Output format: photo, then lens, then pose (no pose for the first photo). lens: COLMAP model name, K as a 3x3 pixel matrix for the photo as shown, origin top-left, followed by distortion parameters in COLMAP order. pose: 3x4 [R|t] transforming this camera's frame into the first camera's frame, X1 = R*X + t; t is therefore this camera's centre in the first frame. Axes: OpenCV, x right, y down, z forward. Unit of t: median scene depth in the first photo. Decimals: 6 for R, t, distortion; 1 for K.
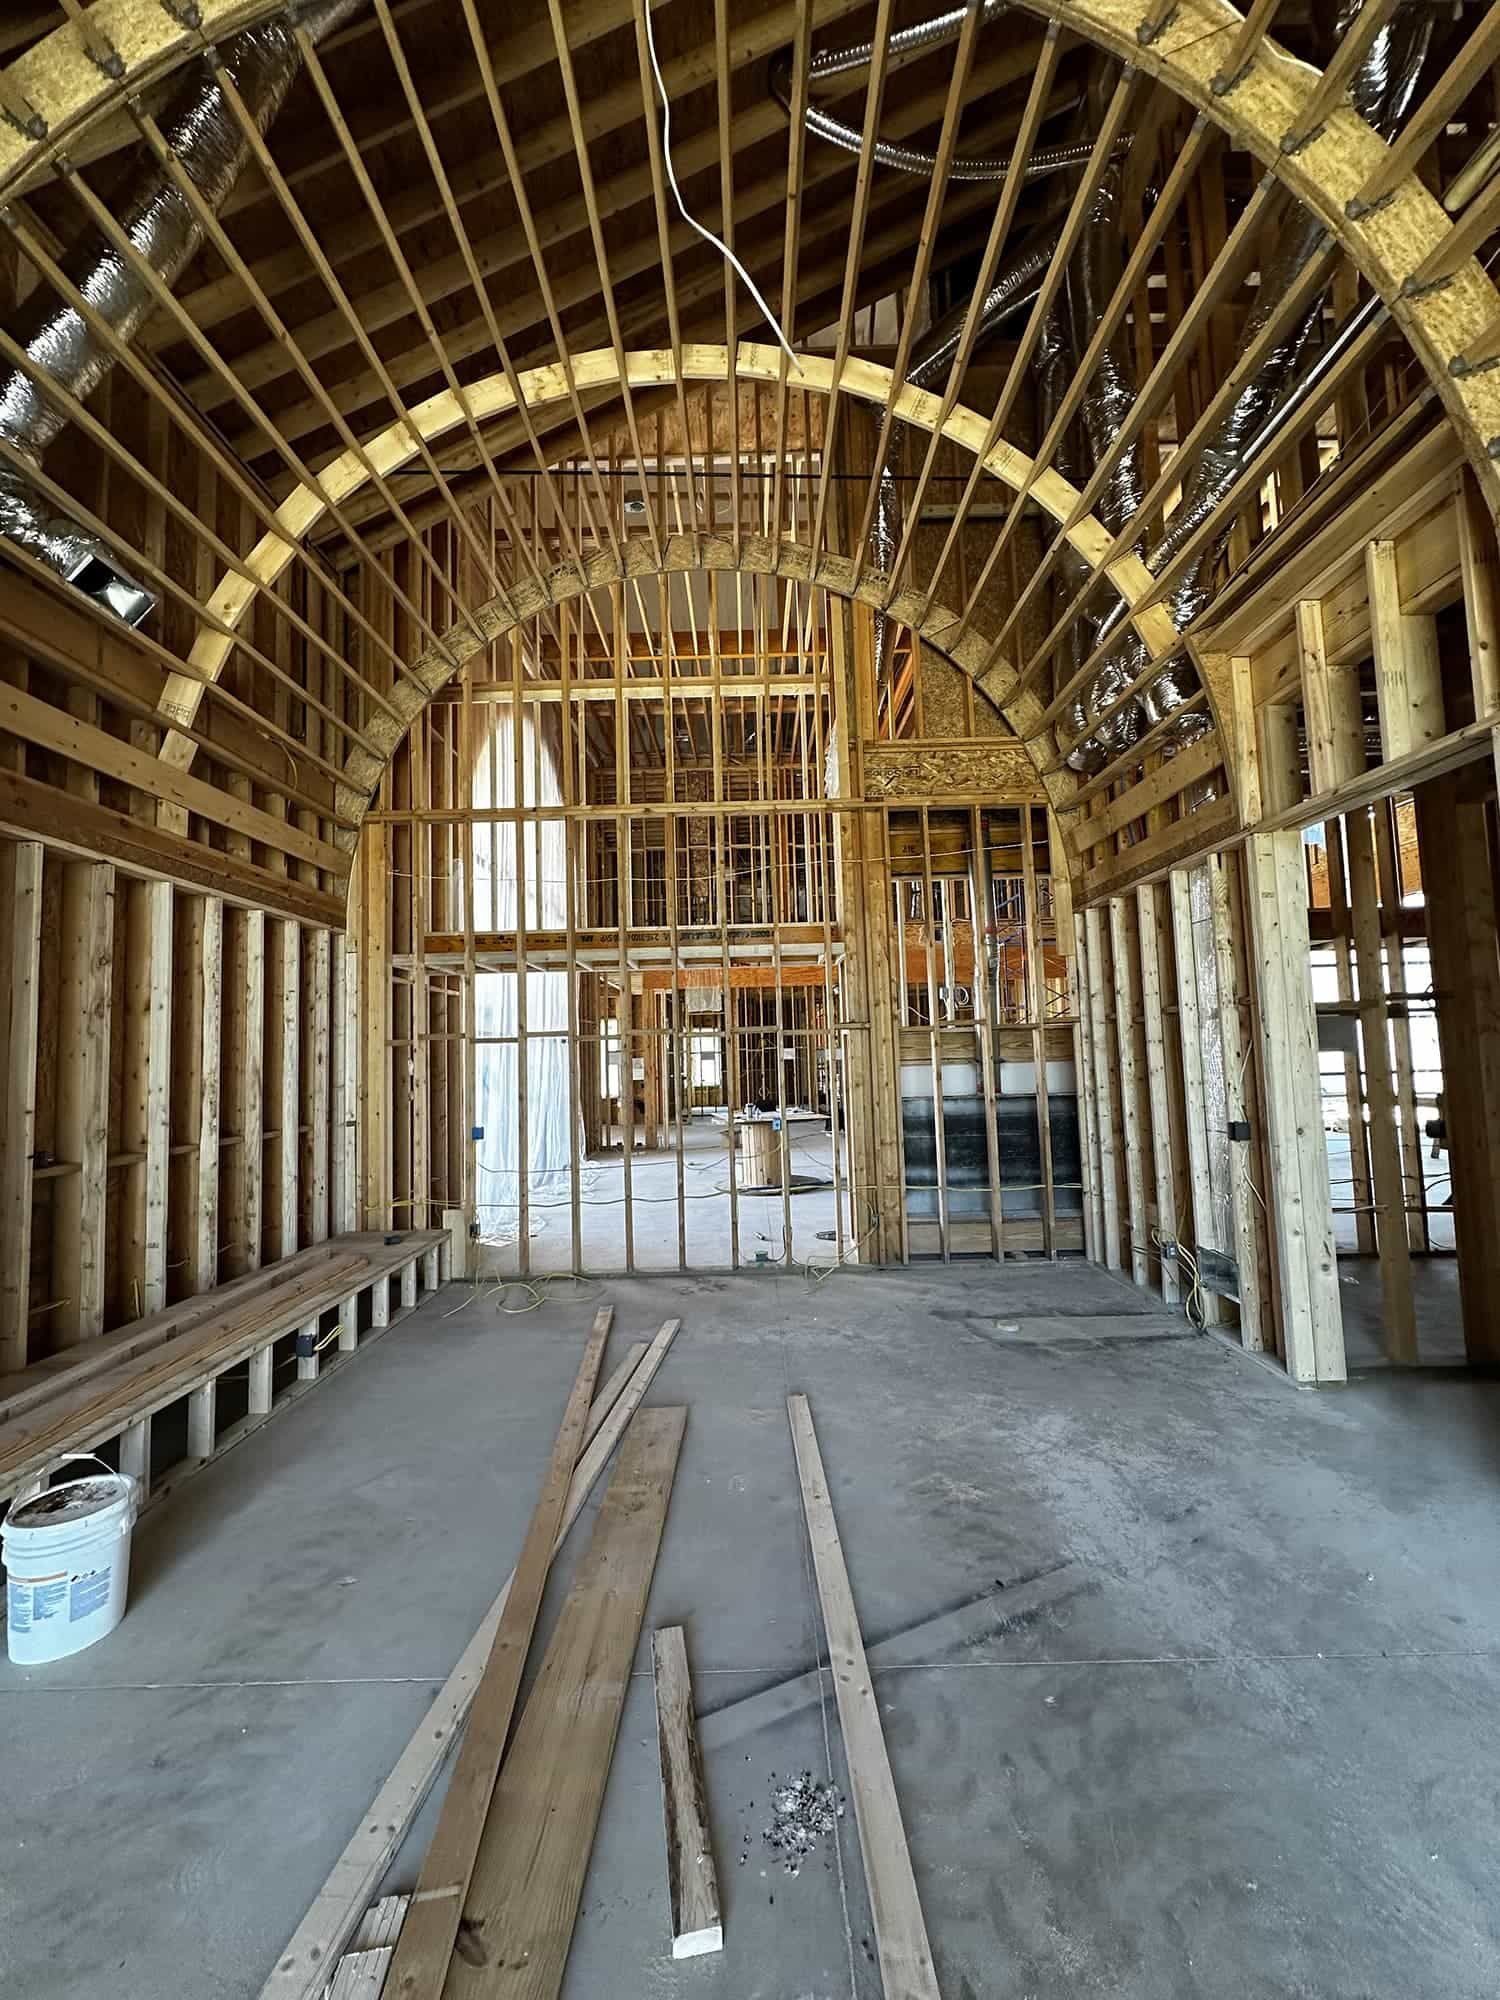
lens RADIAL K [[794.7, 0, 748.1], [0, 794.7, 1002.4], [0, 0, 1]] dist [-0.003414, 0.000374]
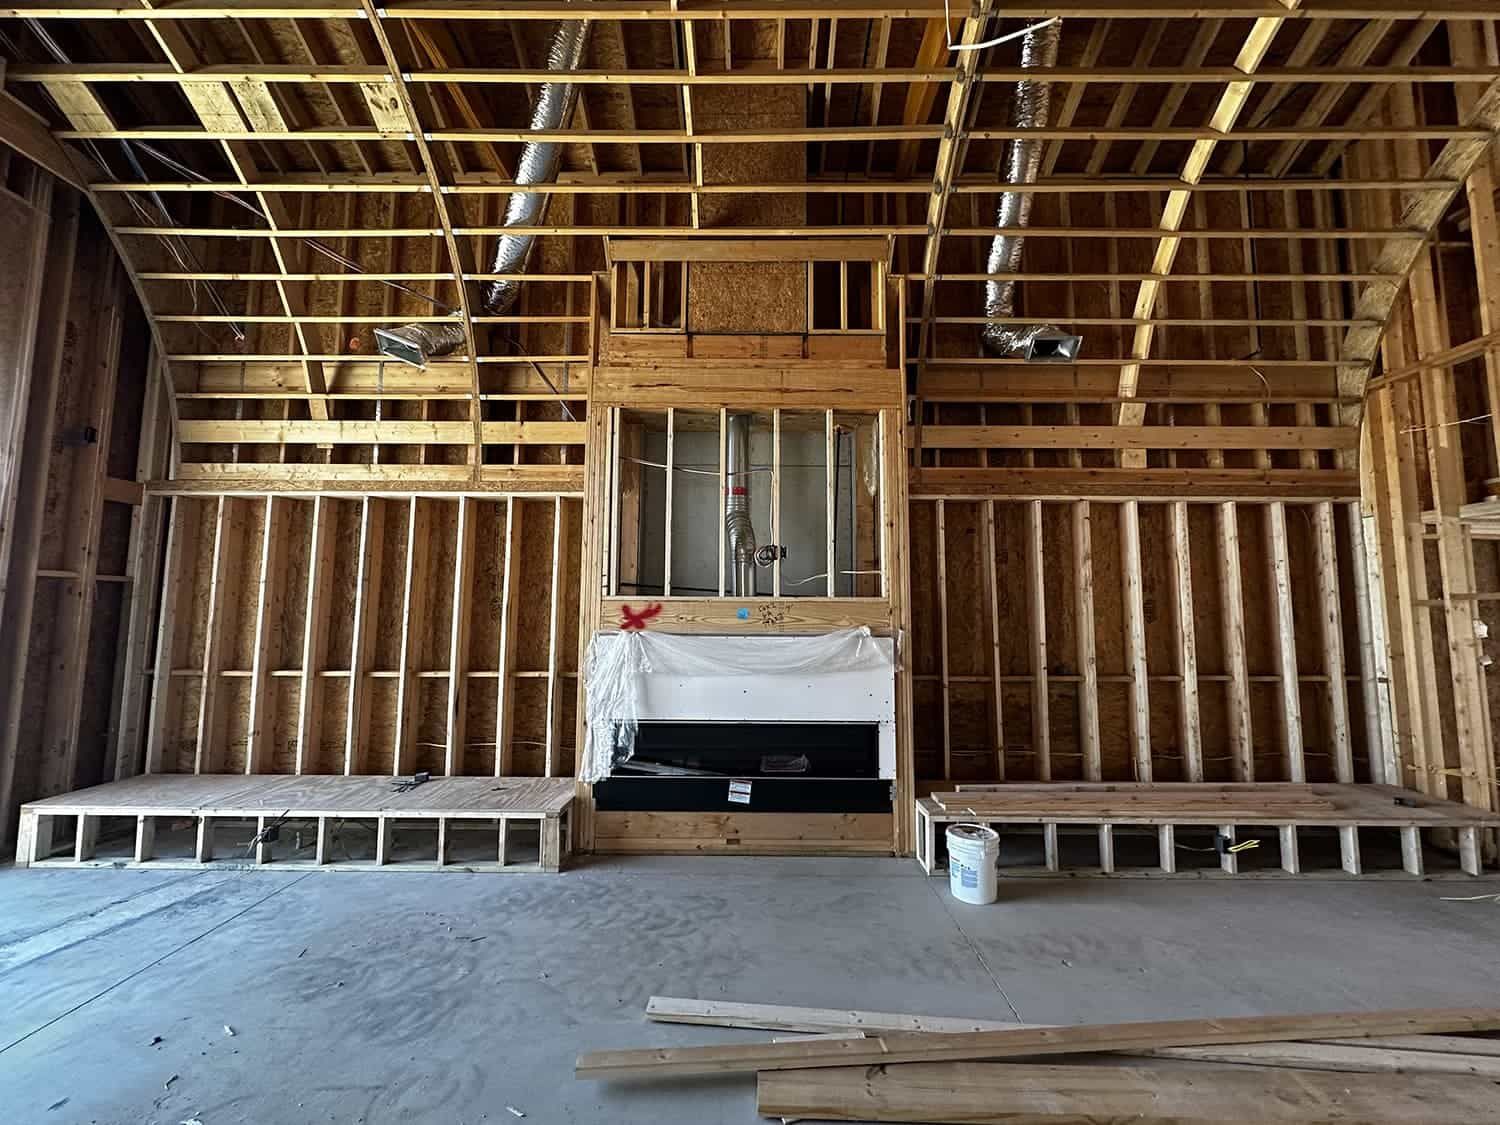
lens RADIAL K [[596.0, 0, 751.6], [0, 596.0, 563.6], [0, 0, 1]] dist [-0.003414, 0.000374]
pose [[-0.000365, -0.059884, -0.998205, 0.396068], [0.063721, 0.996175, -0.059785, -0.008849], [0.997968, -0.063628, 0.003452, 0.244638]]
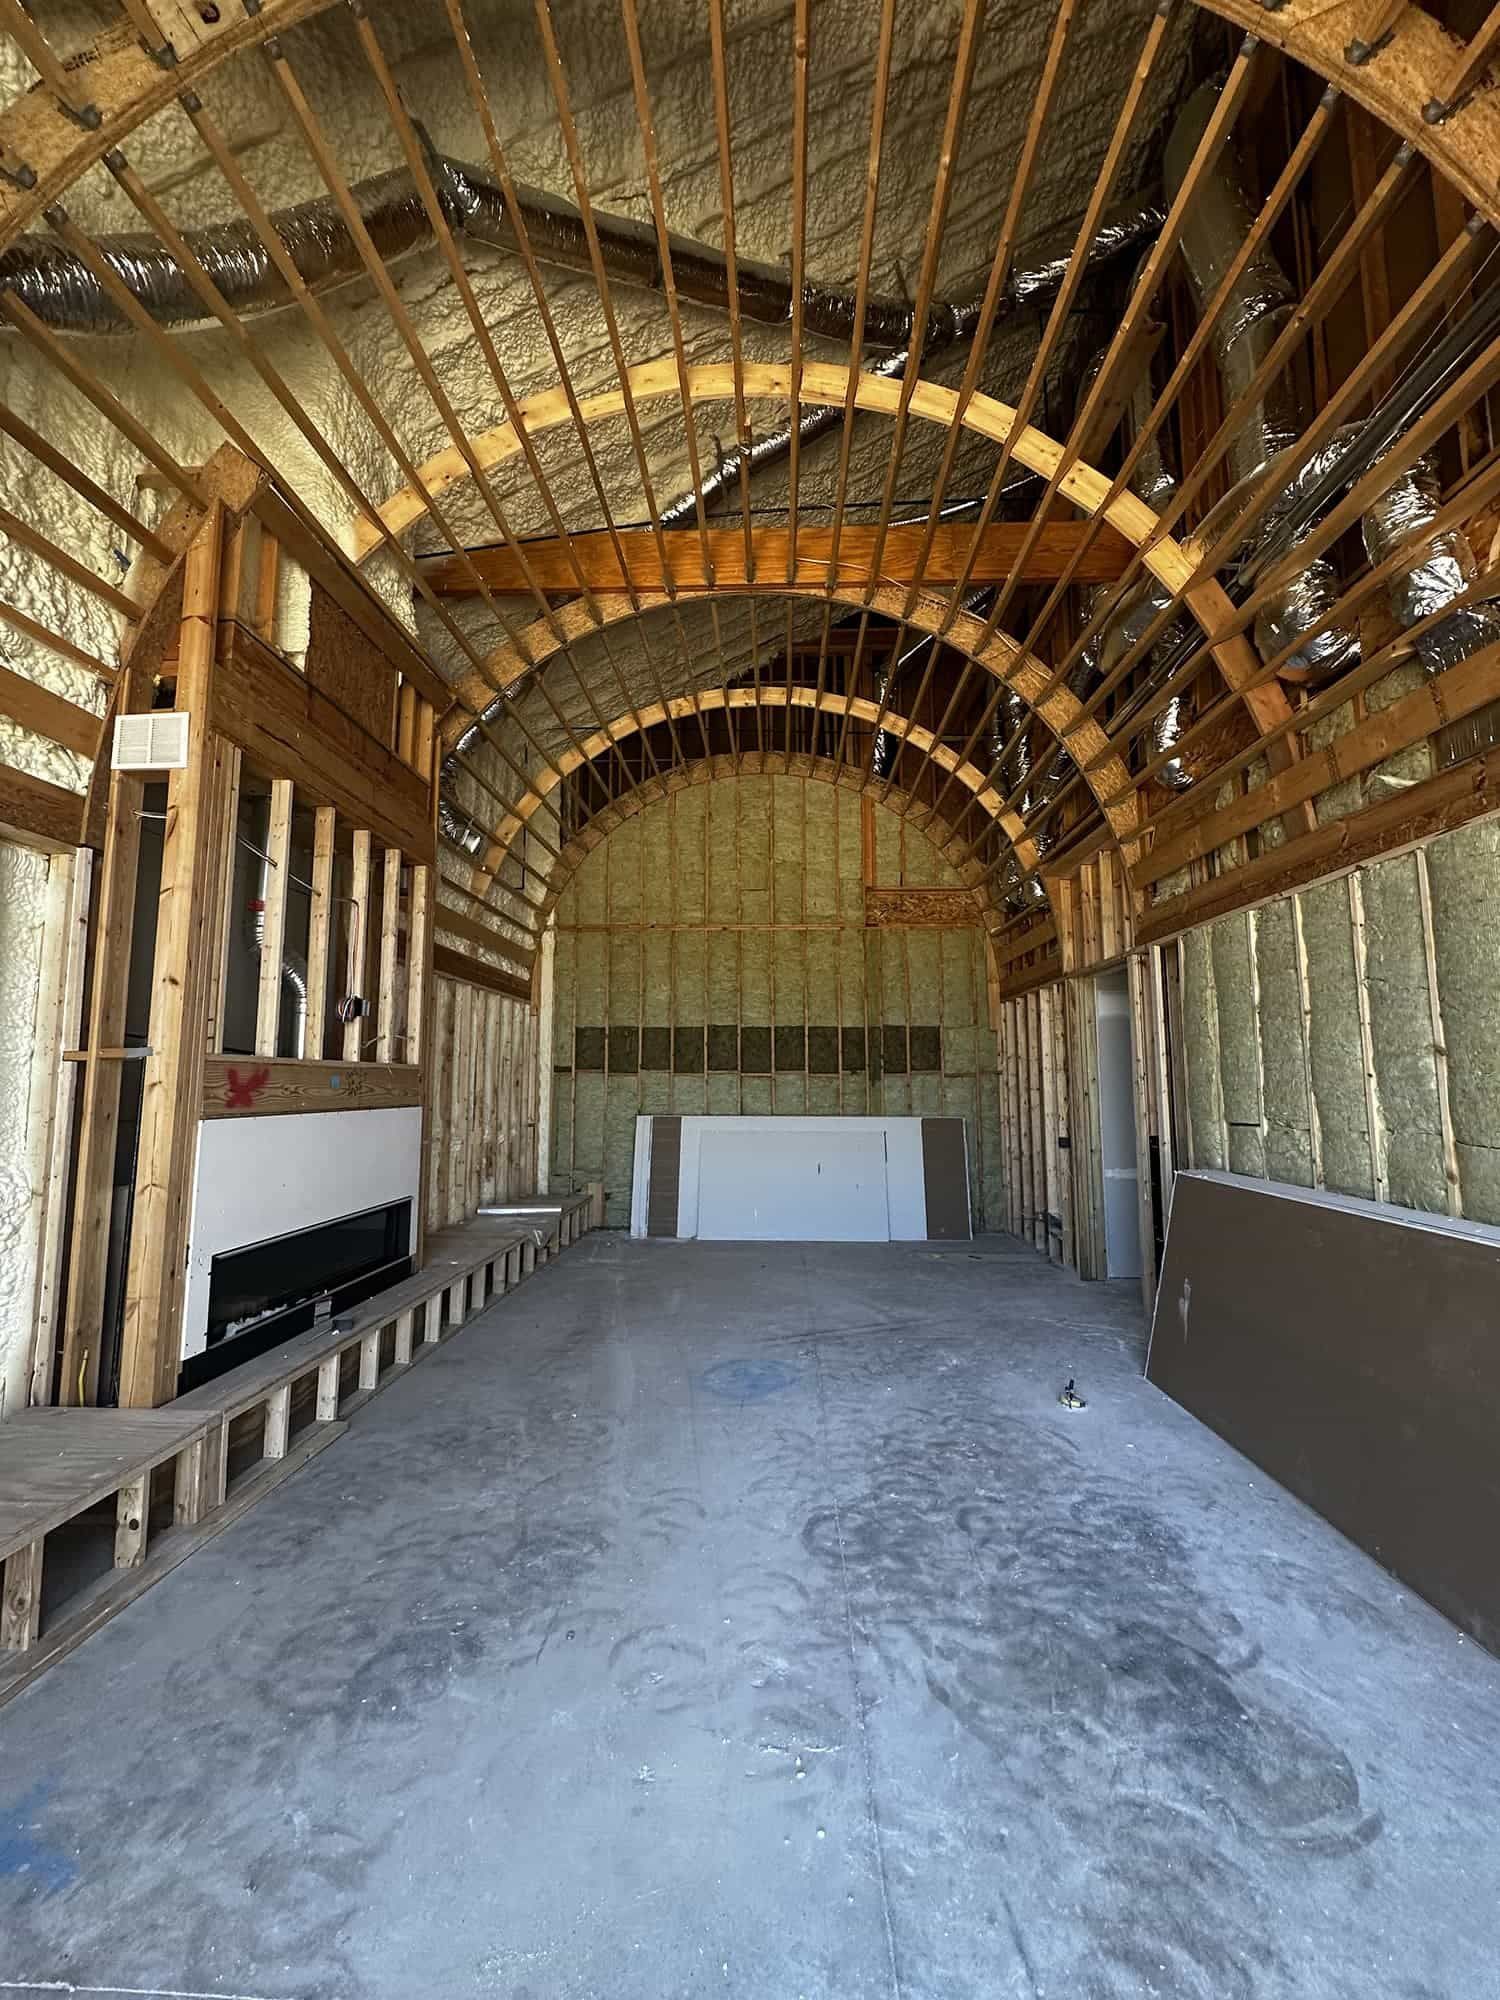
lens RADIAL K [[798.7, 0, 750.0], [0, 798.7, 1000.0], [0, 0, 1]] dist [-0.000075, 0.000086]
pose [[0.998996, 0.026317, -0.036266, -0.024158], [-0.027570, 0.999024, -0.034501, -0.070233], [0.035323, 0.035467, 0.998746, -0.770165]]
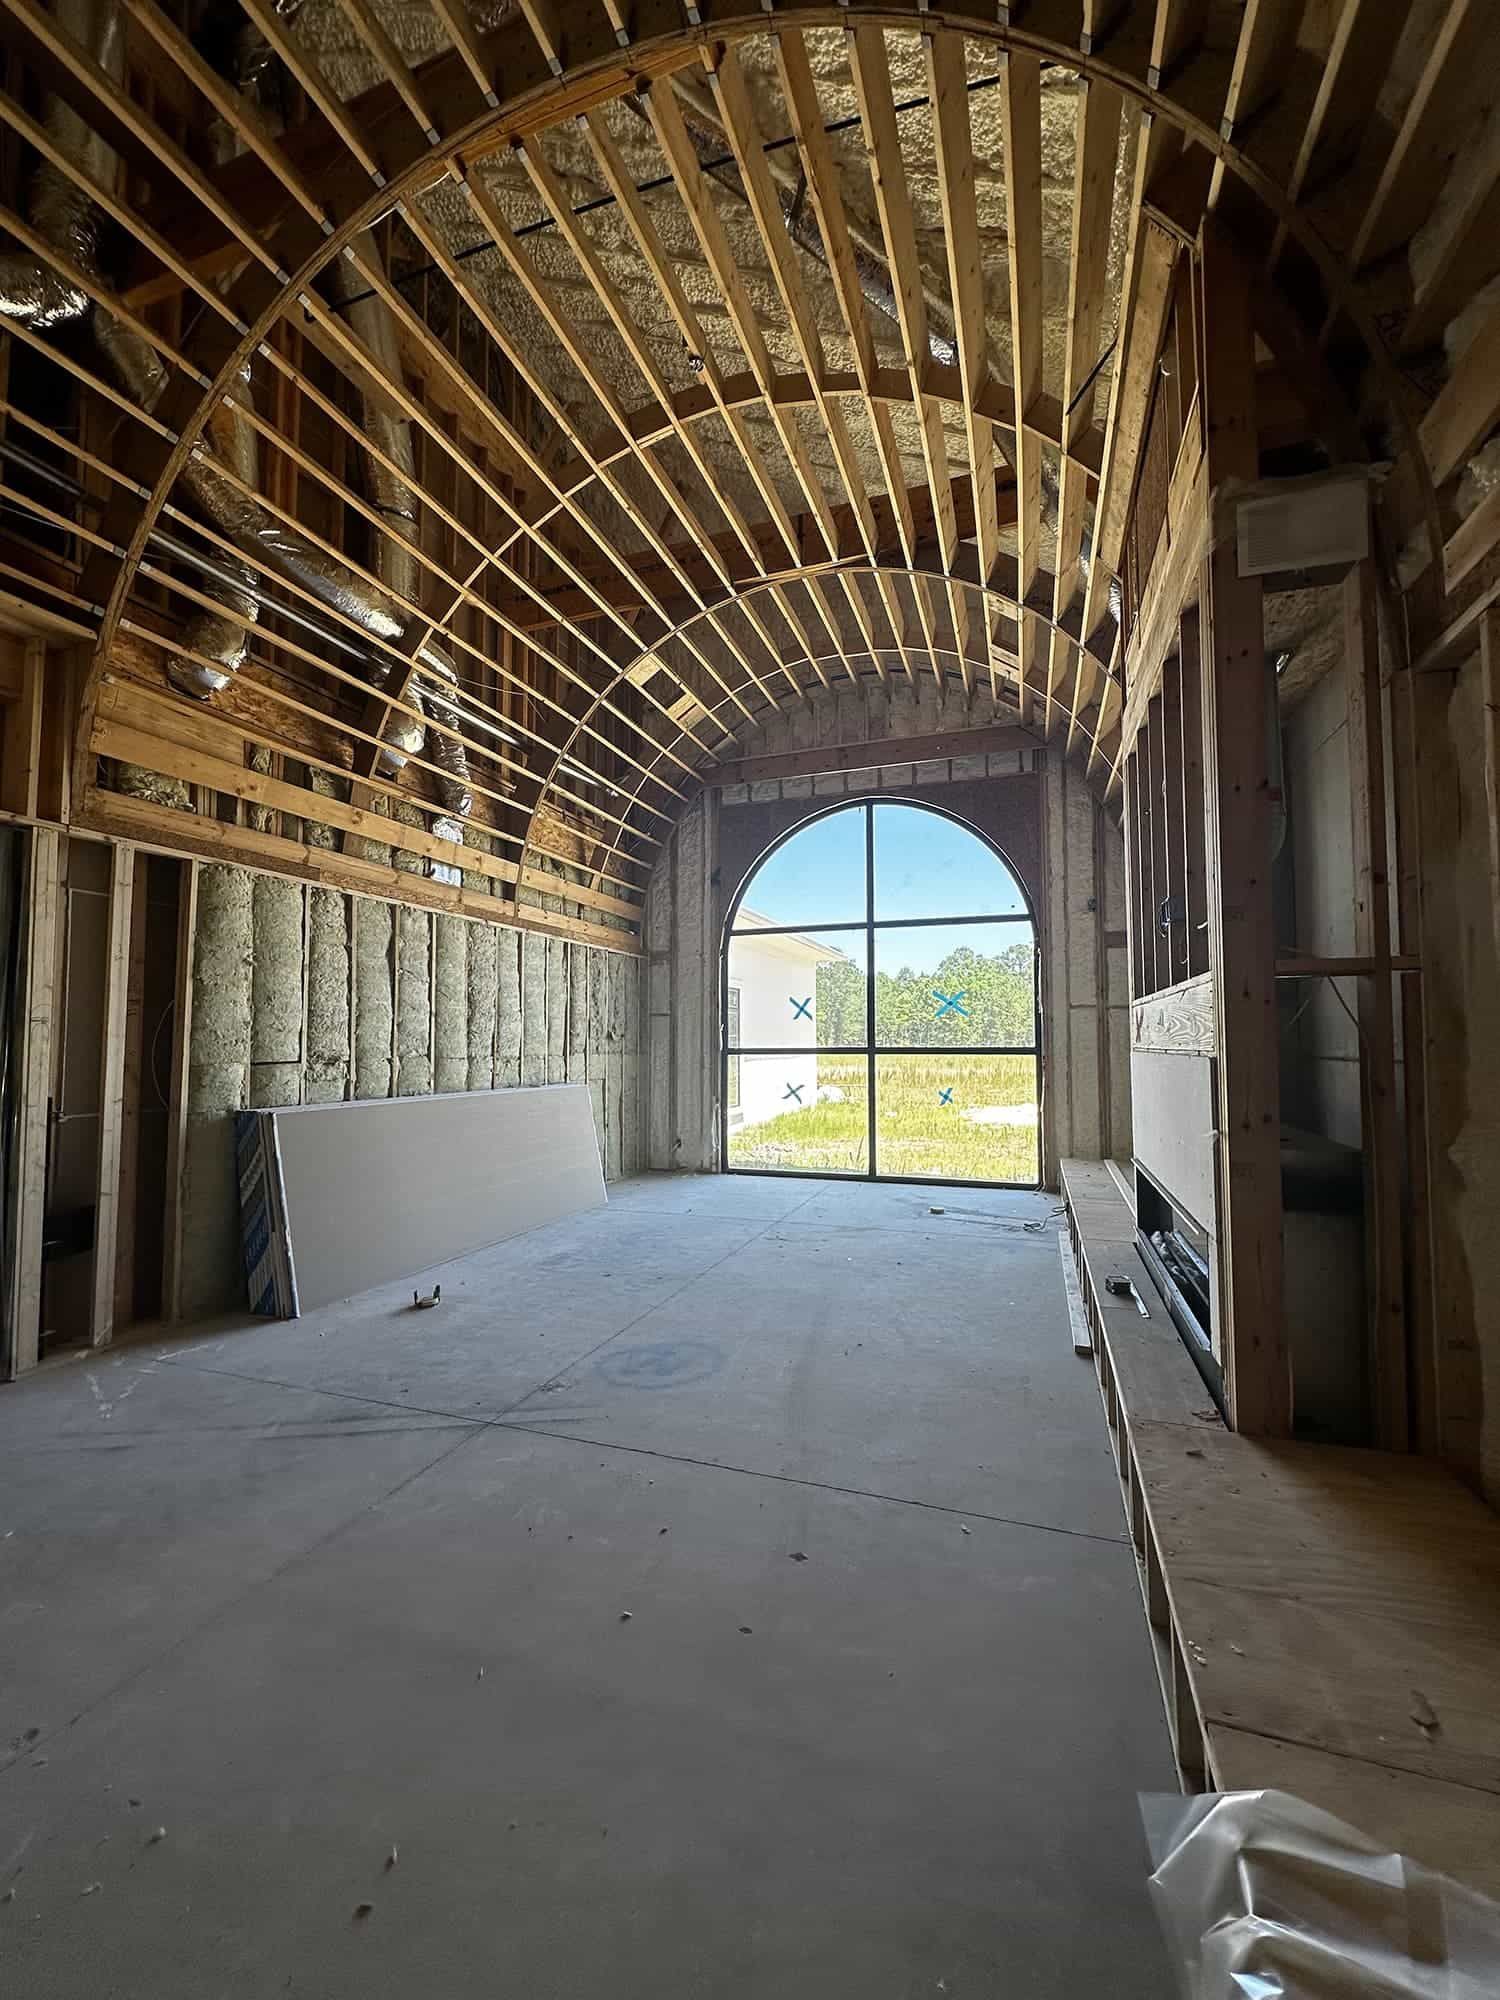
lens RADIAL K [[790.2, 0, 750.0], [0, 790.2, 1006.7], [0, 0, 1]] dist [-0.013186, 0.000109]
pose [[-0.945101, 0.046557, 0.323445, -0.446406], [0.007214, 0.992530, -0.121789, 0.098265], [-0.326699, -0.112769, -0.938377, 1.129021]]
